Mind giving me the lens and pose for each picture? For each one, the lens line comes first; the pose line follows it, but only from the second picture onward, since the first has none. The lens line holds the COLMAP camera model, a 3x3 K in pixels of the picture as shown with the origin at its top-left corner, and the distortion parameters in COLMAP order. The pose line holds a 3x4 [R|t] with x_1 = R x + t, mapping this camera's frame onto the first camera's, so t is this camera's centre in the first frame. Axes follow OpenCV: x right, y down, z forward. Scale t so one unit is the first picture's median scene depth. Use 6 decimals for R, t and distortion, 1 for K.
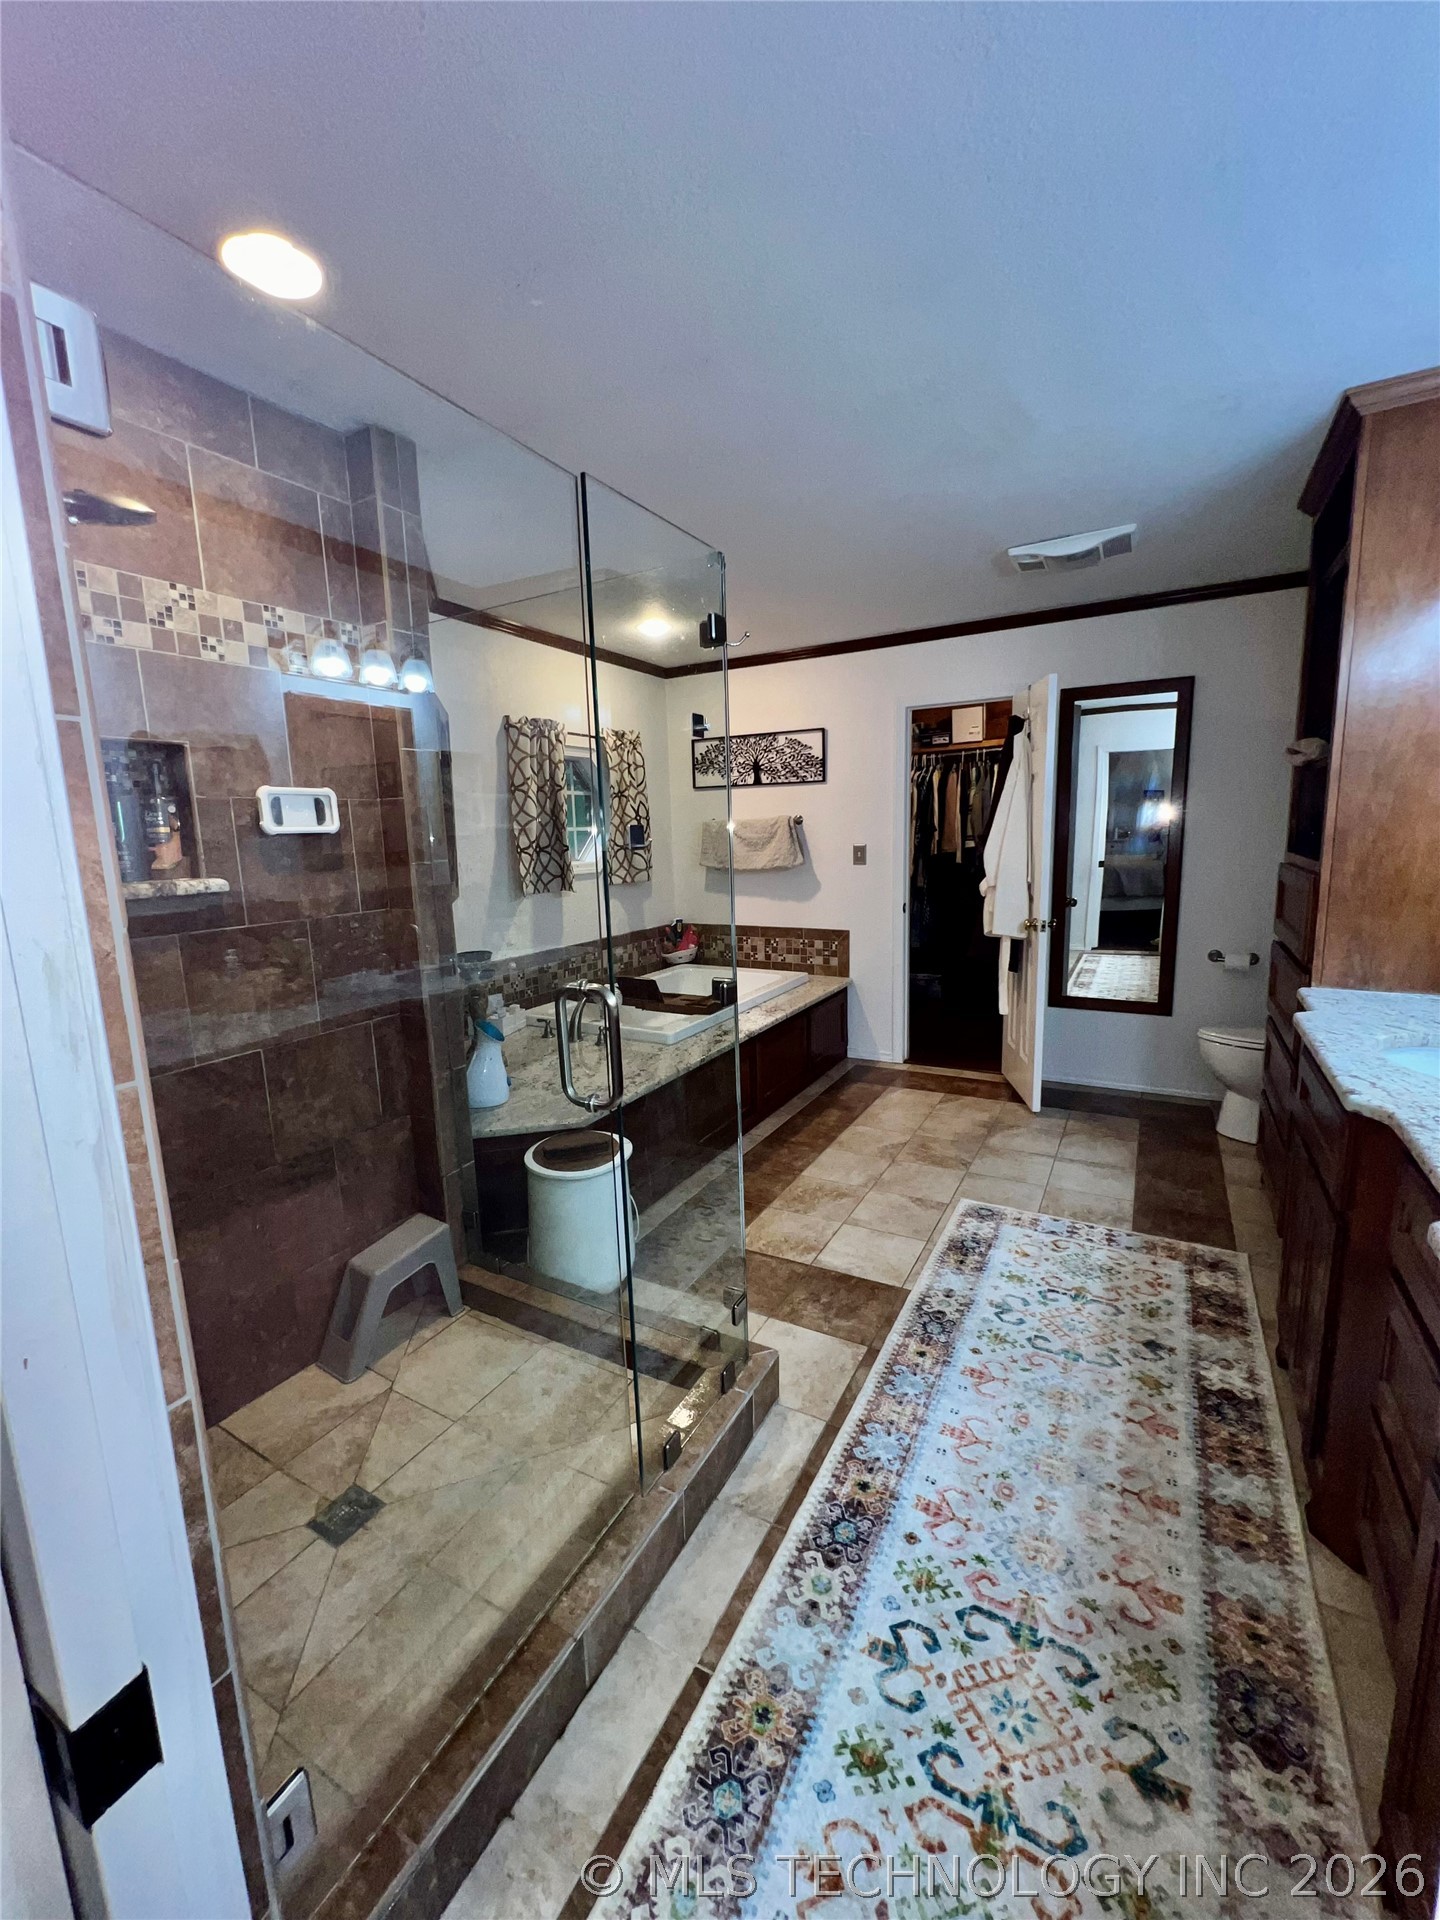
lens RADIAL K [[772.6, 0, 727.6], [0, 772.6, 955.4], [0, 0, 1]] dist [-0.001852, 0.000262]
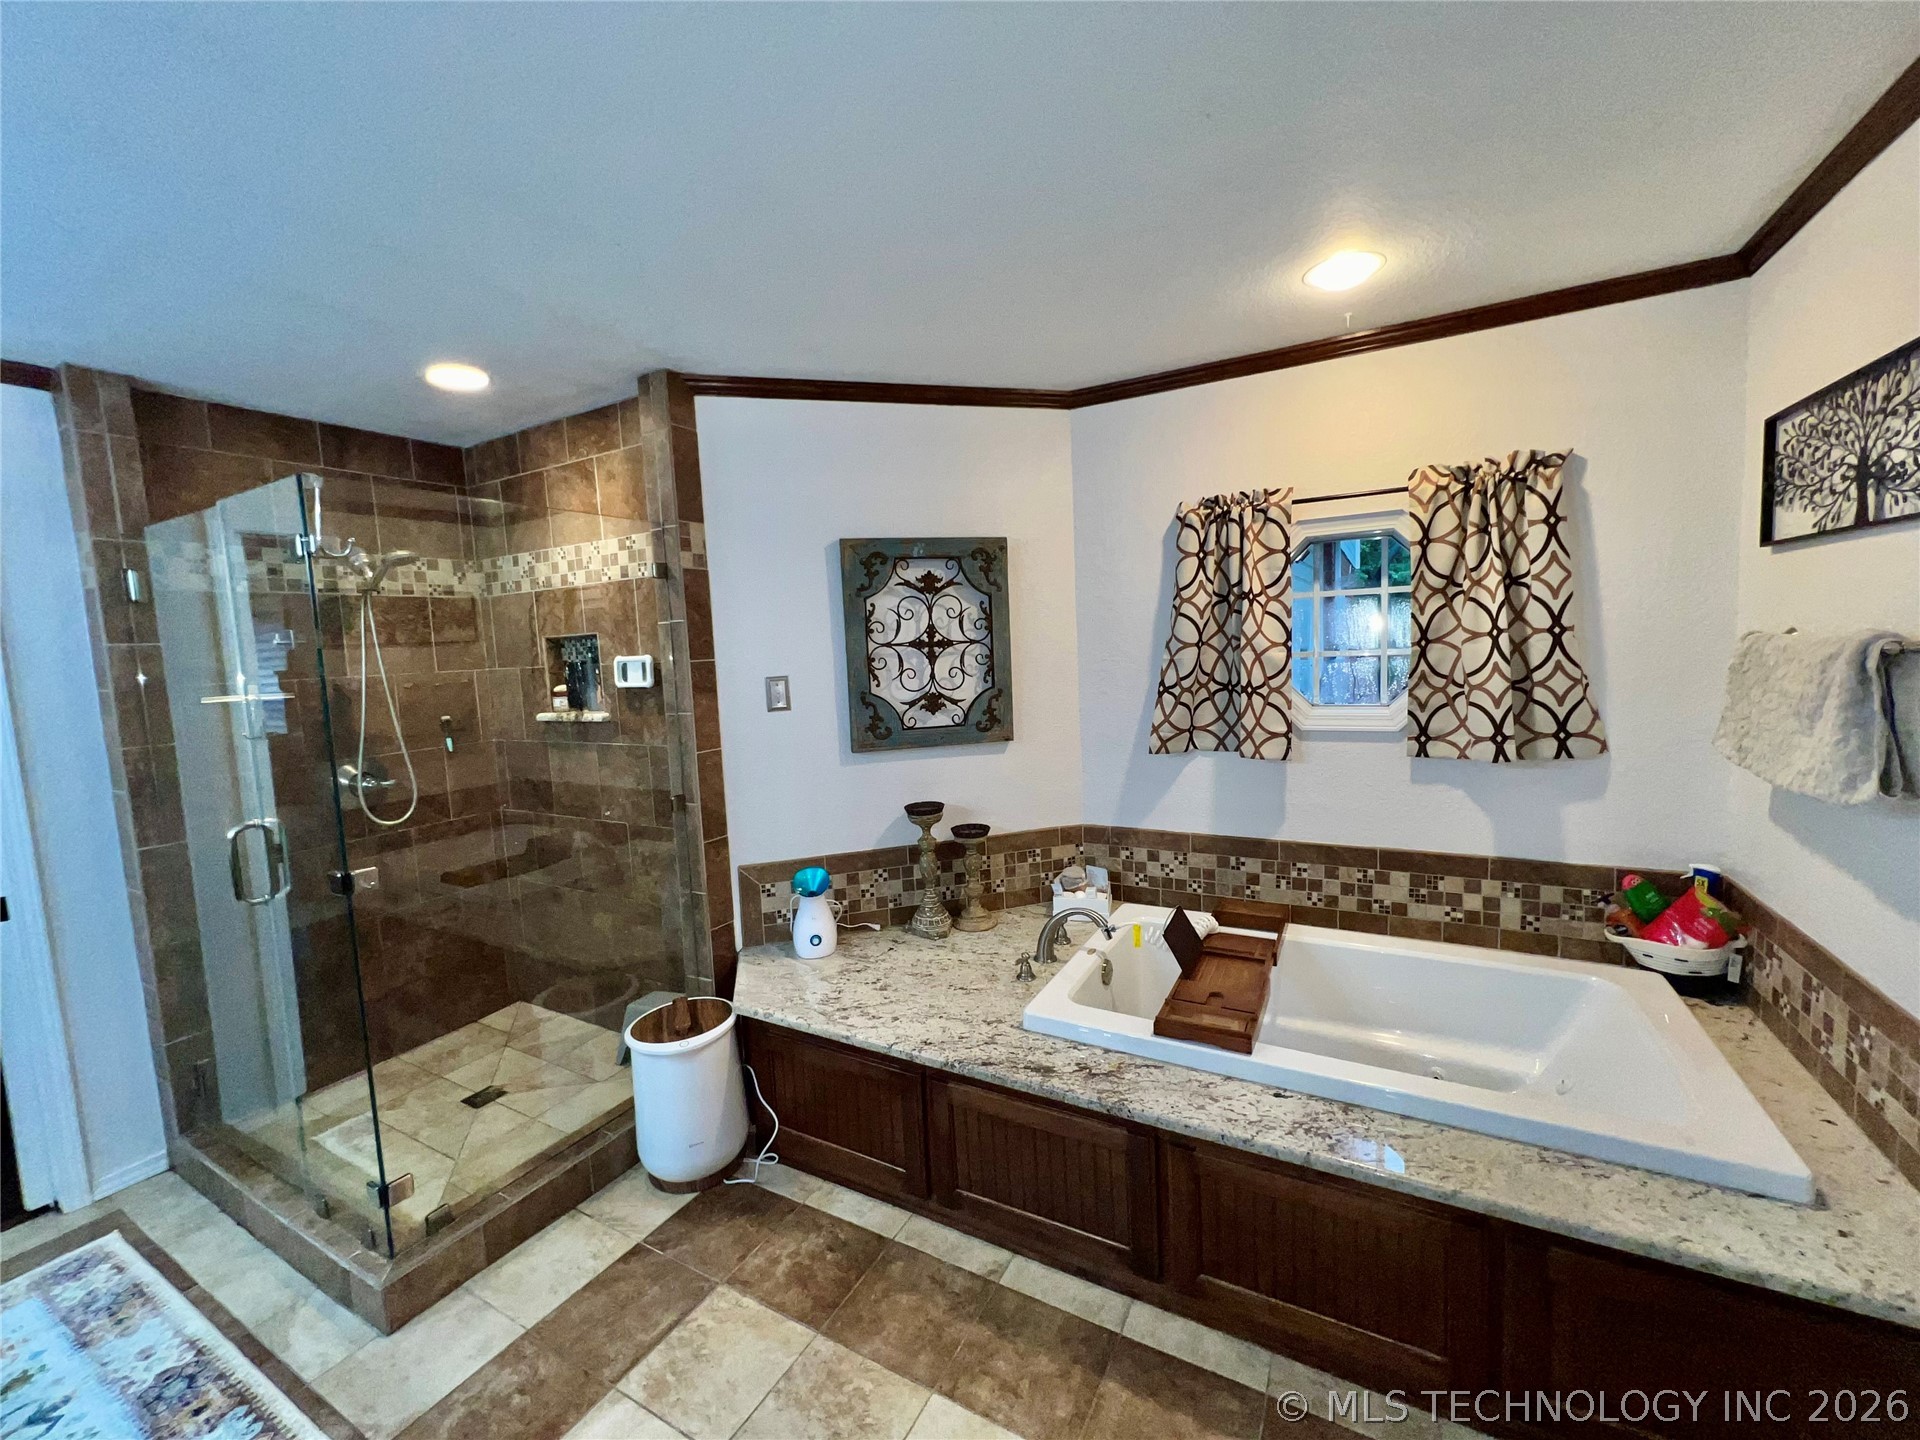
lens RADIAL K [[772.6, 0, 955.2], [0, 772.6, 714.3], [0, 0, 1]] dist [-0.001852, 0.000262]
pose [[-0.004419, 0.121629, -0.992566, 0.917873], [-0.114066, 0.986036, 0.121337, -0.362809], [0.993463, 0.113754, 0.009516, 1.636705]]
